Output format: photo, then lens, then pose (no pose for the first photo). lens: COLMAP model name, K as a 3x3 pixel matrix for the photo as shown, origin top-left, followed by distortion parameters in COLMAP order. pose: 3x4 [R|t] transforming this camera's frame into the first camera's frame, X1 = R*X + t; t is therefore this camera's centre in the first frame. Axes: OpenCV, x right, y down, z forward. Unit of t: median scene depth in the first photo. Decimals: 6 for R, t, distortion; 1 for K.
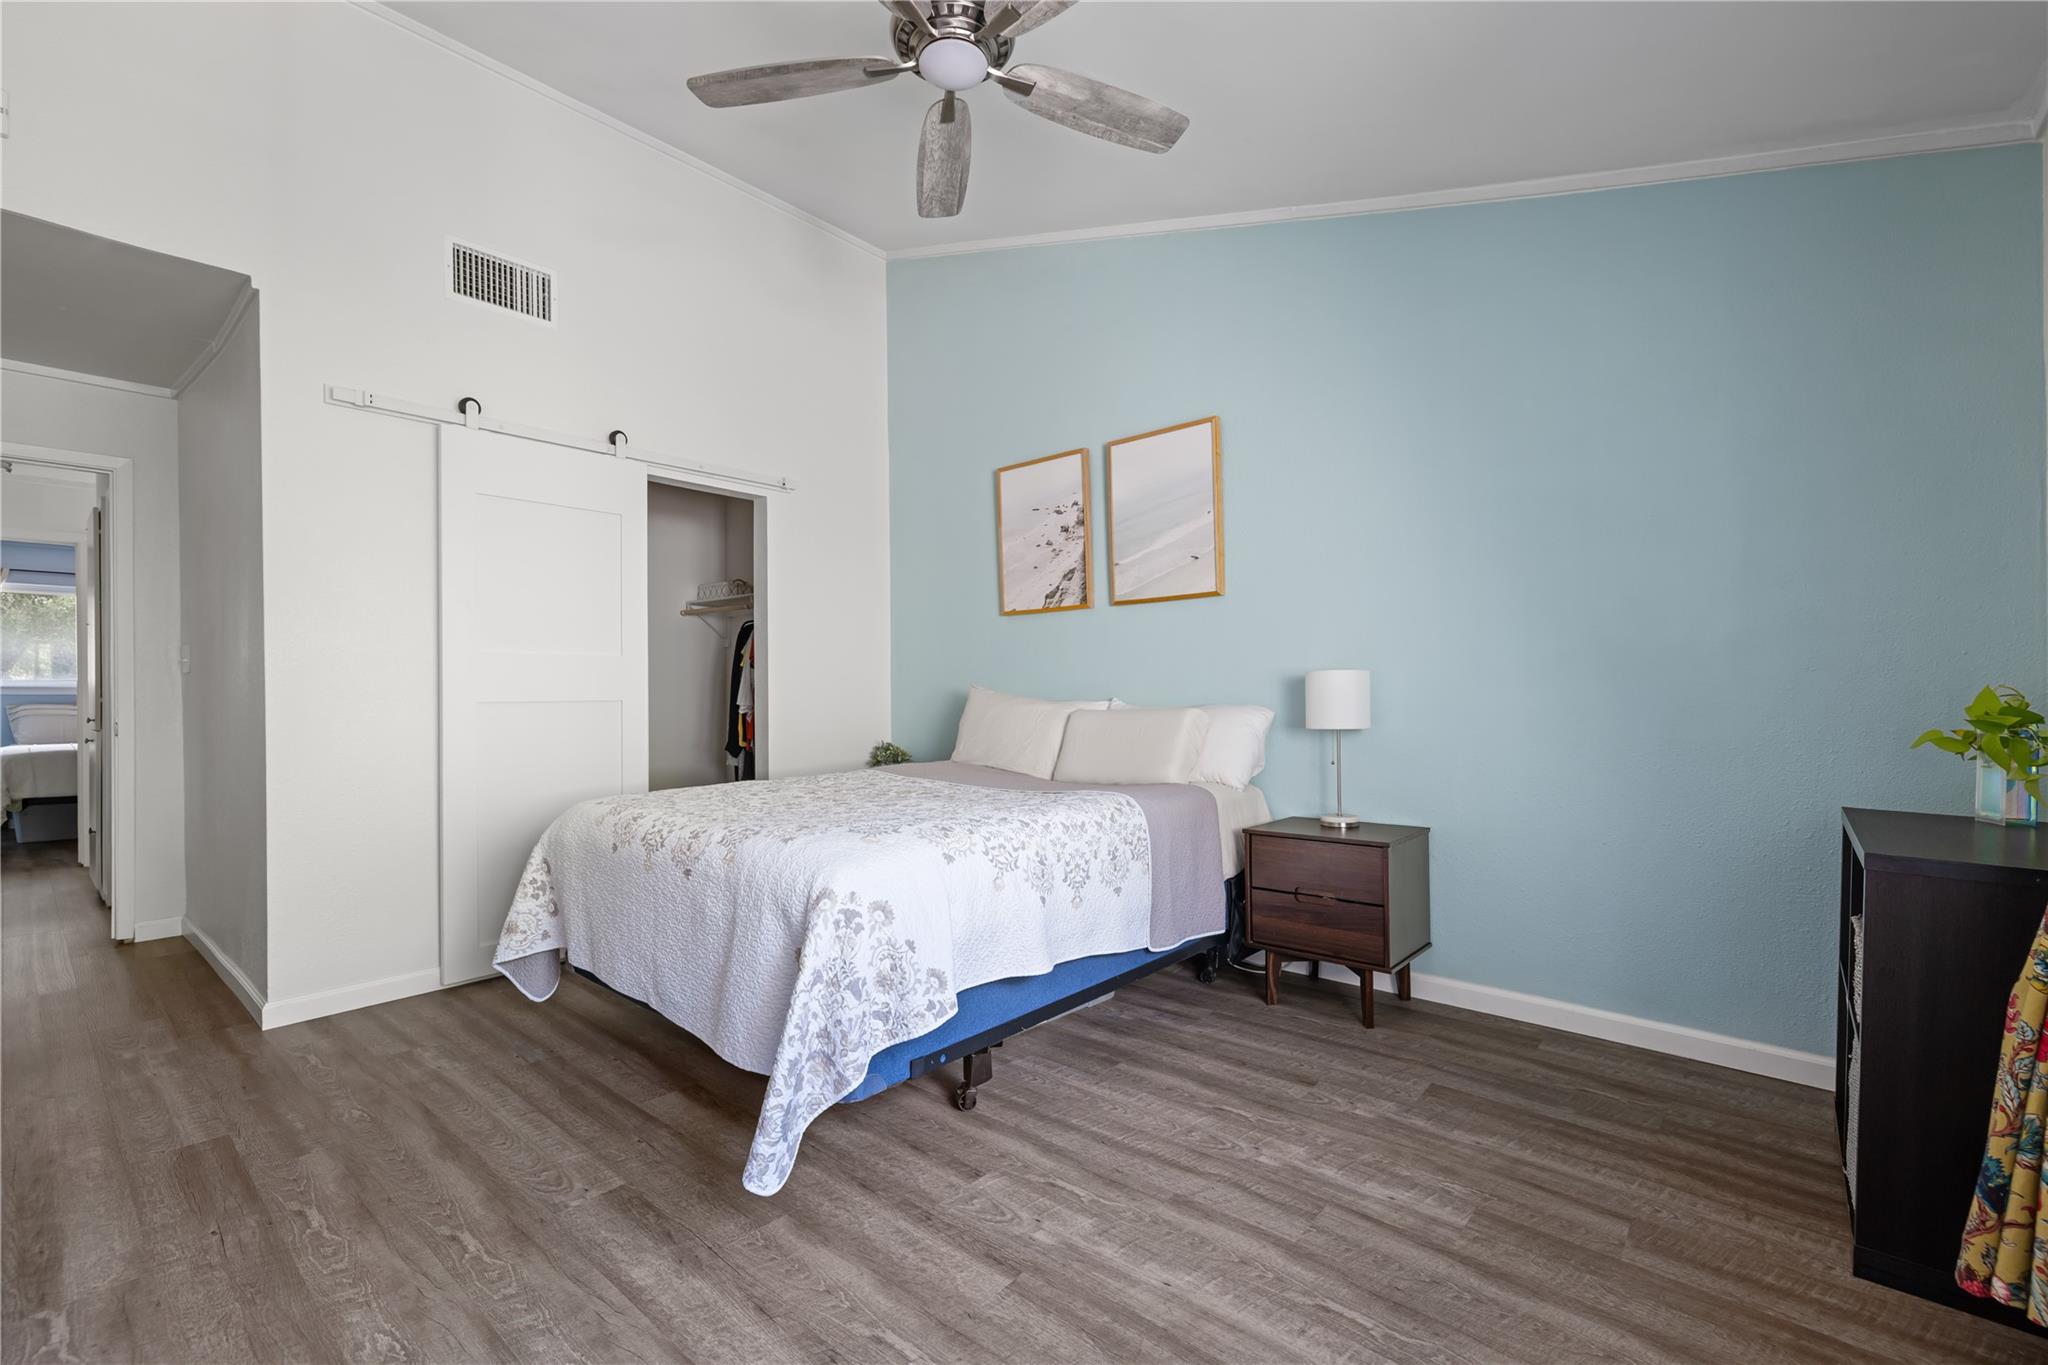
lens RADIAL K [[882.6, 0, 1038.0], [0, 882.6, 690.5], [0, 0, 1]] dist [-0.000428, 0.000089]
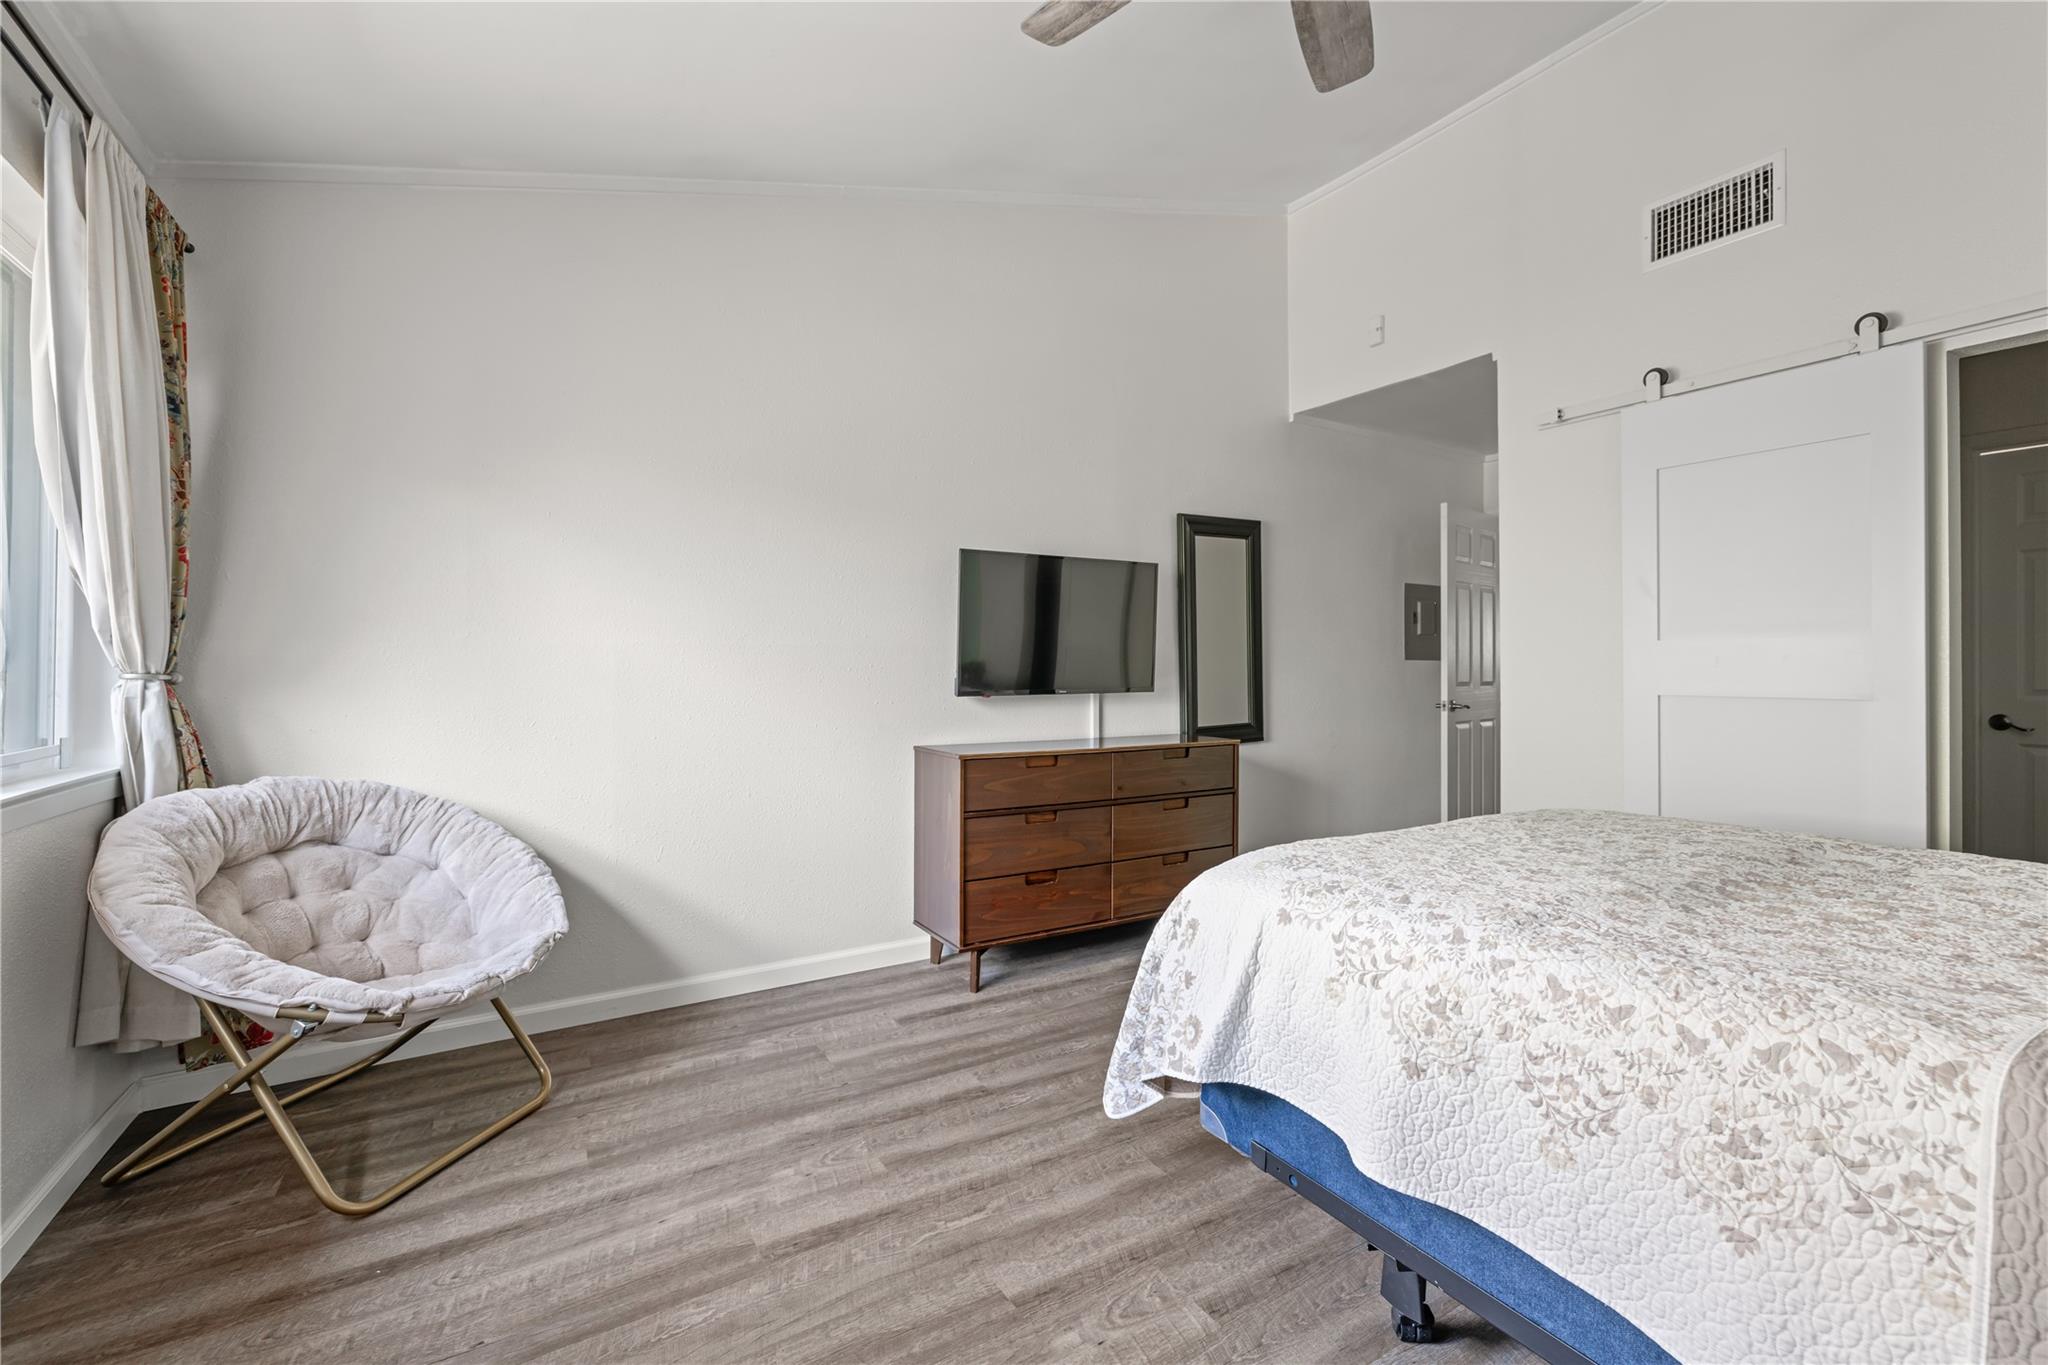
lens RADIAL K [[882.6, 0, 1034.3], [0, 882.6, 672.8], [0, 0, 1]] dist [-0.000428, 0.000089]
pose [[-0.323919, 0.007220, -0.946057, 0.650734], [-0.004149, 0.999950, 0.009052, -0.025109], [0.946076, 0.006857, -0.323873, 0.987456]]
